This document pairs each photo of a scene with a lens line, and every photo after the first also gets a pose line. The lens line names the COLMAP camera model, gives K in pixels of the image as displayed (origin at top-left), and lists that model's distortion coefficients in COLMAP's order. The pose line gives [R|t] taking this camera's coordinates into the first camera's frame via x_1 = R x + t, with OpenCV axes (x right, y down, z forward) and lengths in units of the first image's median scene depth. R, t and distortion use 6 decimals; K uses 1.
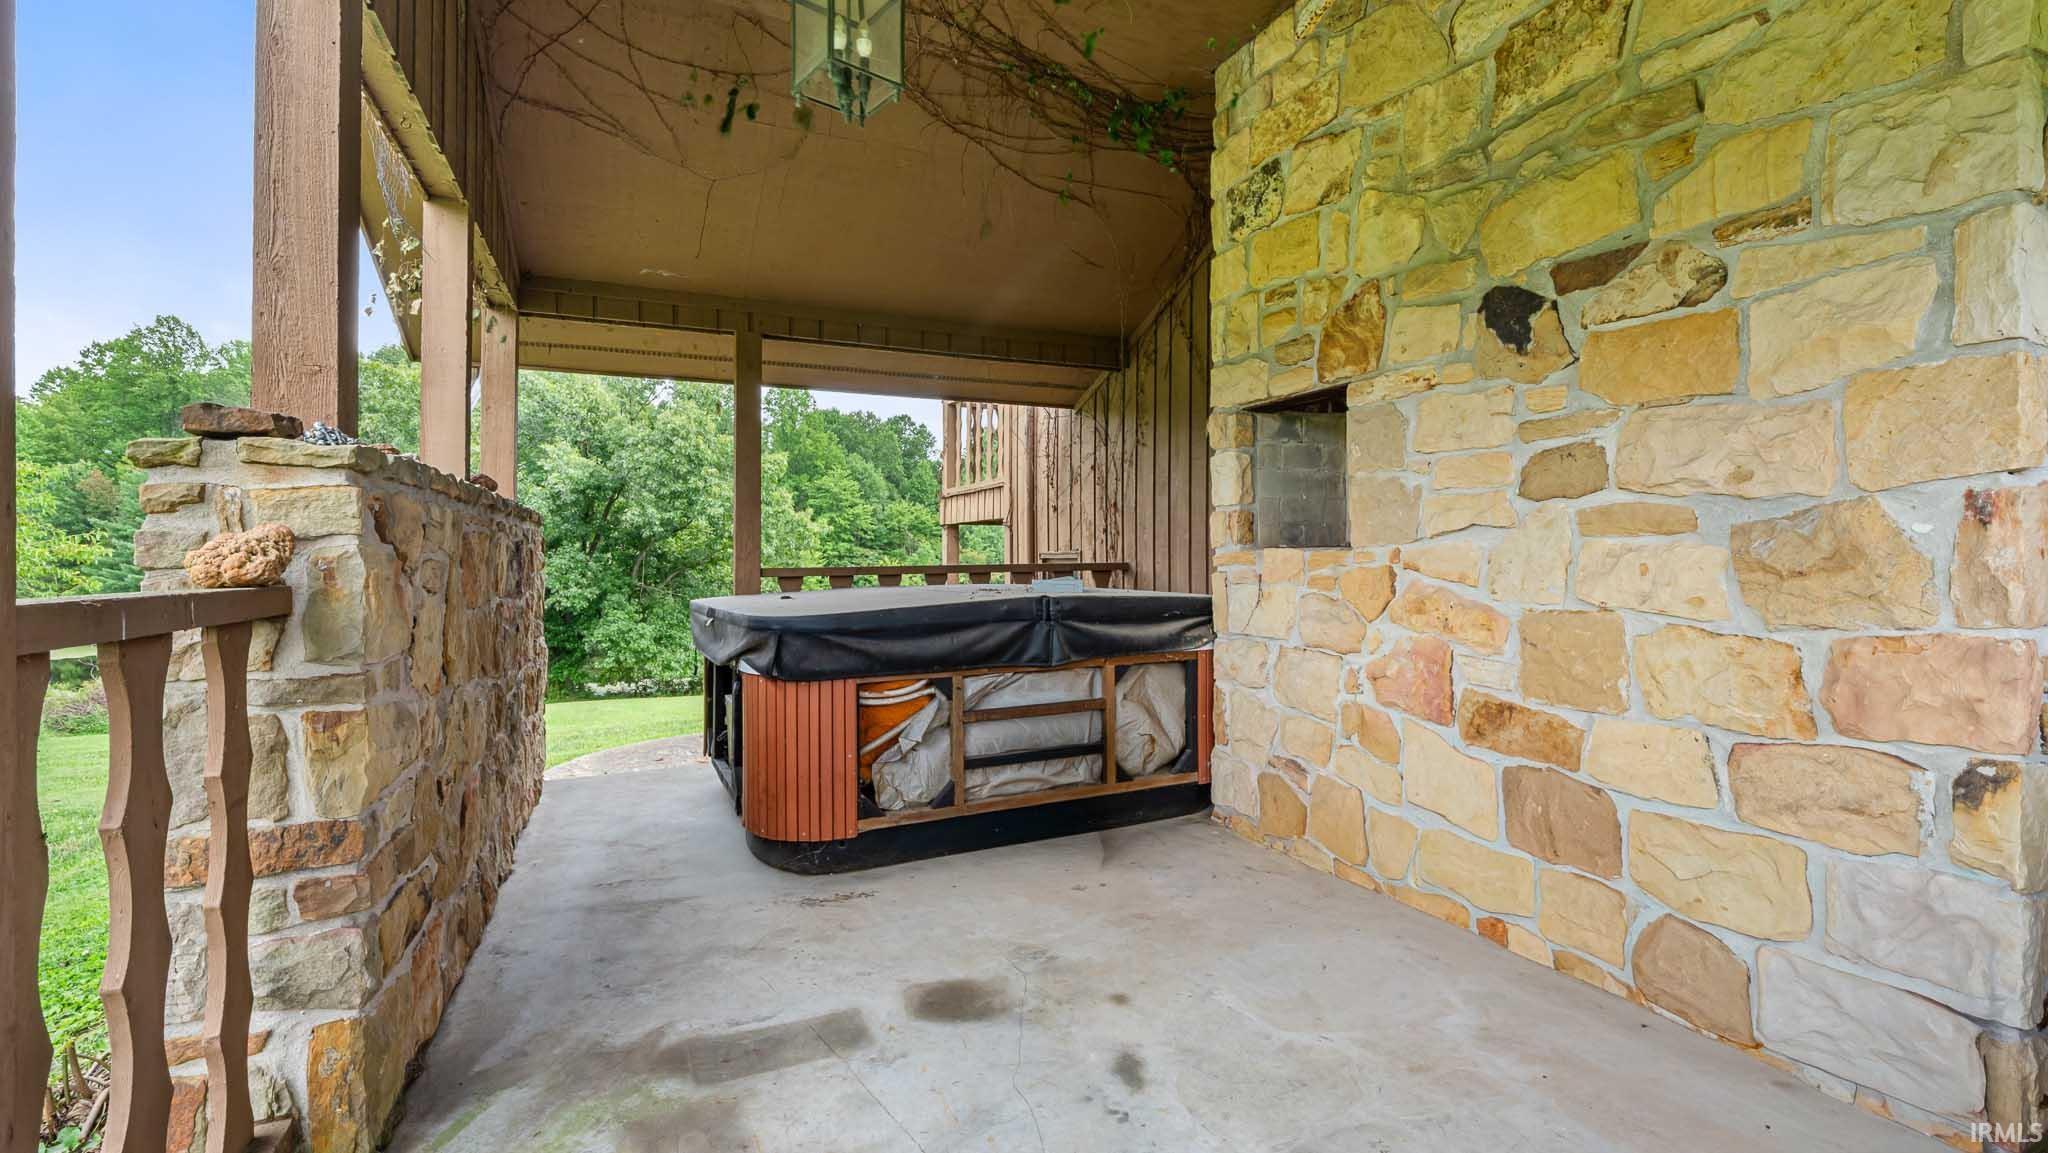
lens RADIAL K [[872.1, 0, 1027.1], [0, 872.1, 561.7], [0, 0, 1]] dist [-0.002808, 0.000193]
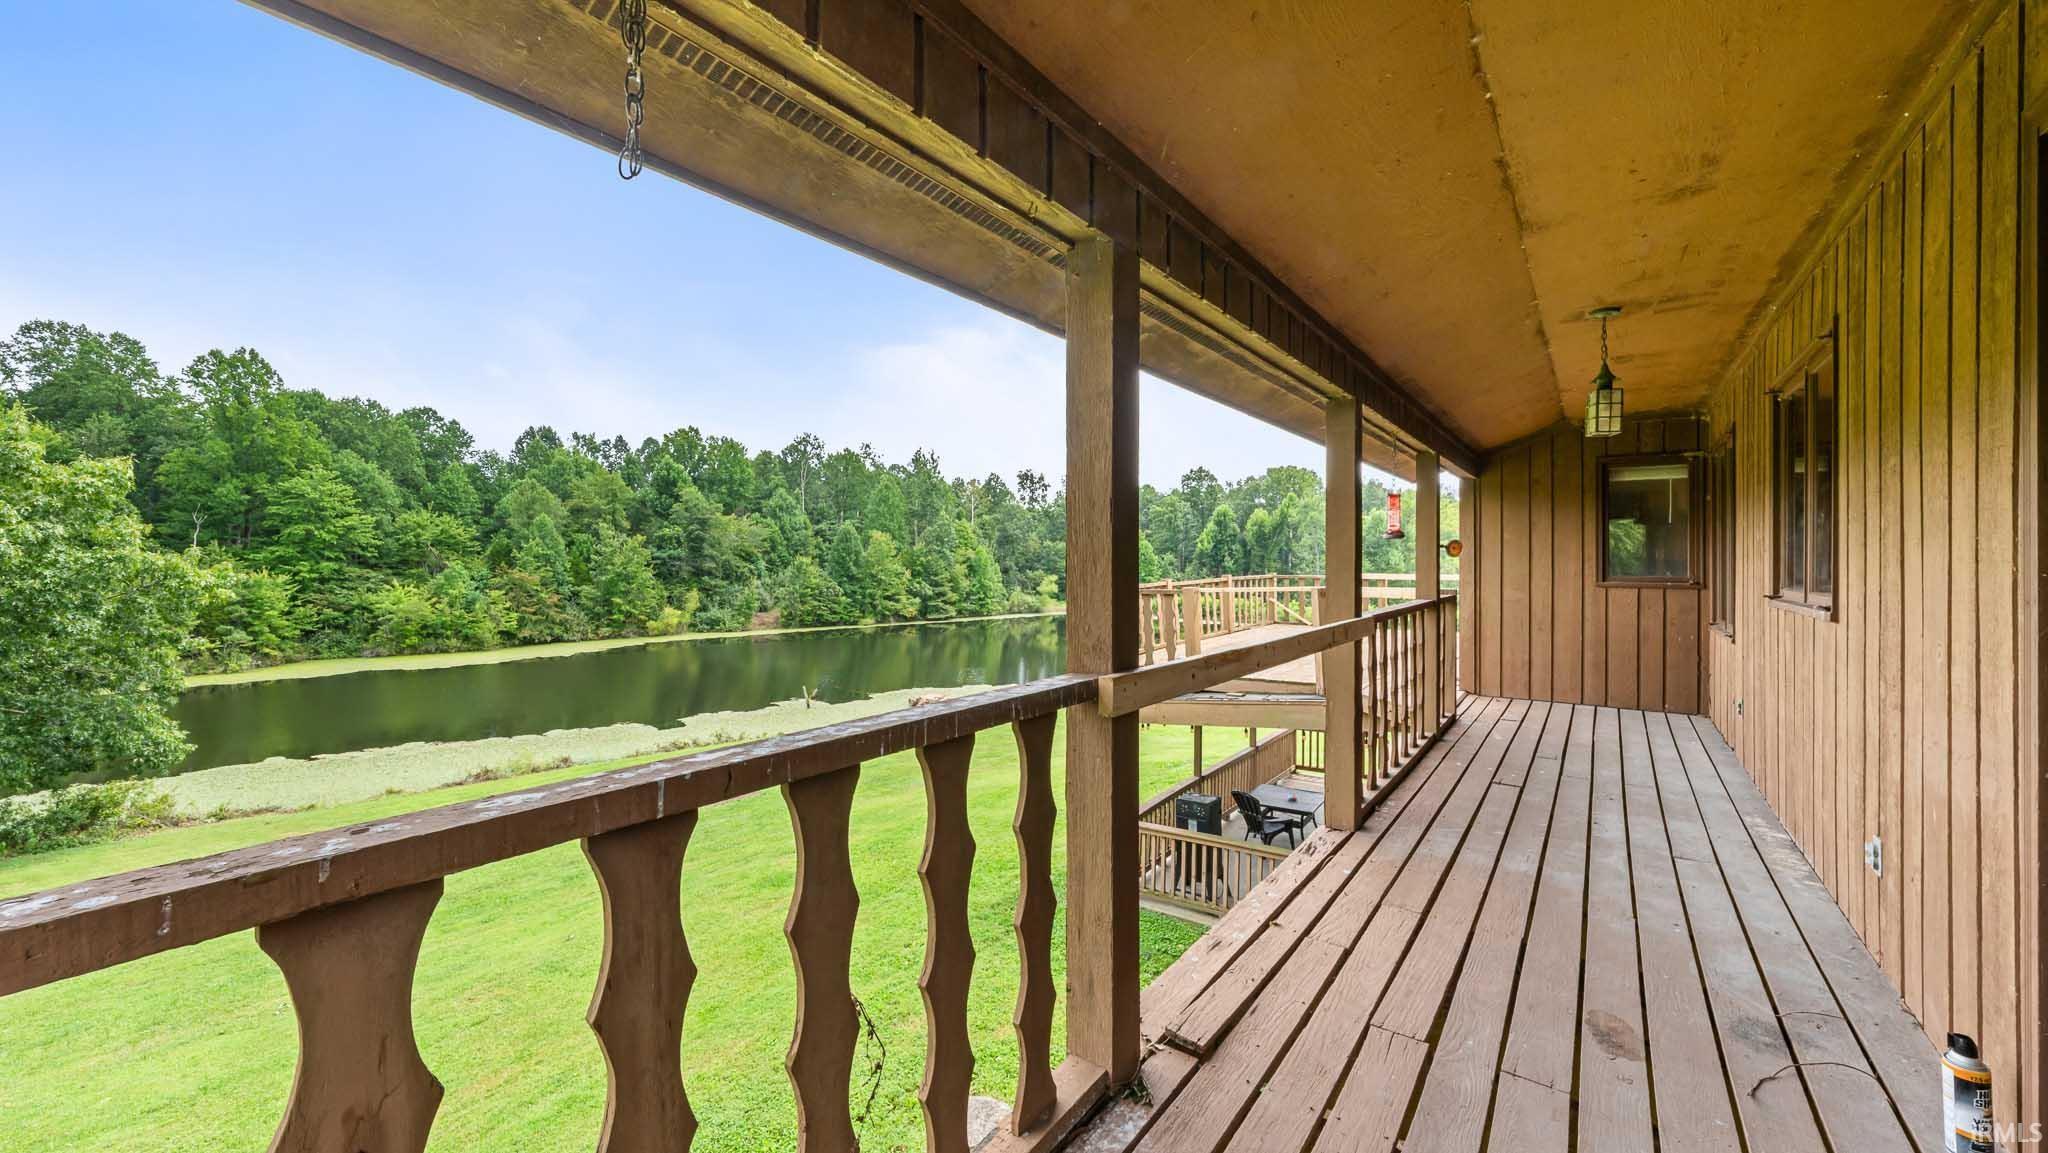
lens RADIAL K [[759.2, 0, 1024.8], [0, 759.2, 579.2], [0, 0, 1]] dist [-0.009116, -0.000298]
pose [[0.869375, -0.010330, 0.494044, 0.075372], [0.001052, 0.999818, 0.019055, -0.596405], [-0.494151, -0.016046, 0.869228, 2.813855]]
